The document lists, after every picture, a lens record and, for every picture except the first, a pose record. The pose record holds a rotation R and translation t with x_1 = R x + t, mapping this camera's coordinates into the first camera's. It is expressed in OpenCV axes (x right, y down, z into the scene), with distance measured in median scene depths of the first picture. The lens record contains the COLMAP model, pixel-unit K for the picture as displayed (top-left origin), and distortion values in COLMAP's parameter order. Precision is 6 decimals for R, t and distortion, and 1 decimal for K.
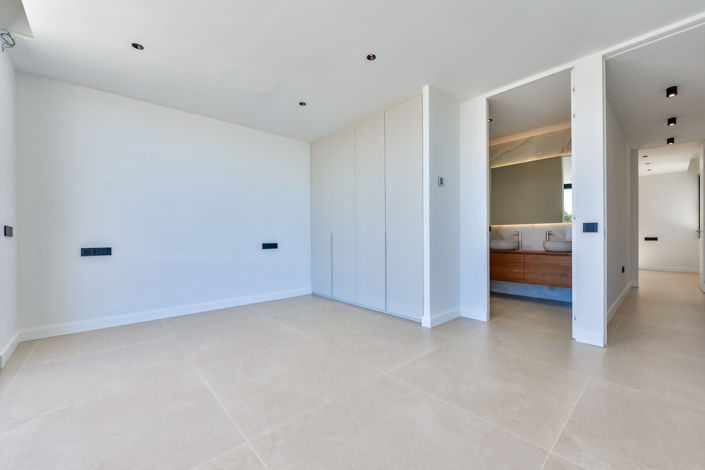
lens RADIAL K [[281.0, 0, 352.3], [0, 281.0, 238.2], [0, 0, 1]] dist [-0.003138, -0.001753]
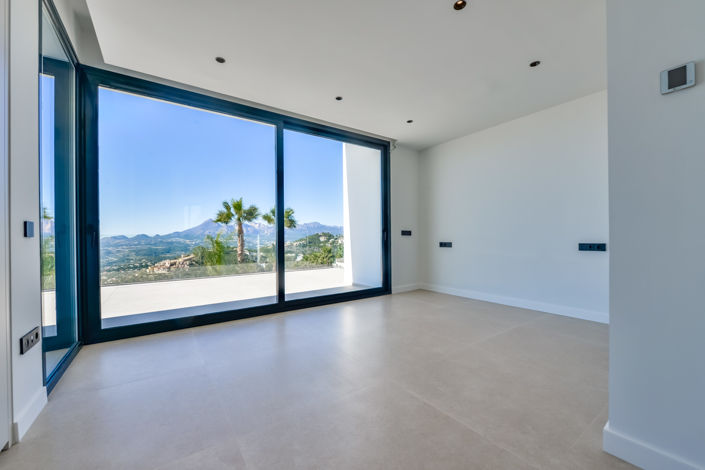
lens RADIAL K [[281.0, 0, 350.1], [0, 281.0, 235.4], [0, 0, 1]] dist [-0.003138, -0.001753]
pose [[-0.122069, 0.003663, -0.992515, 0.516633], [0.005636, 0.999980, 0.002997, -0.008414], [0.992506, -0.005228, -0.122088, 0.464792]]
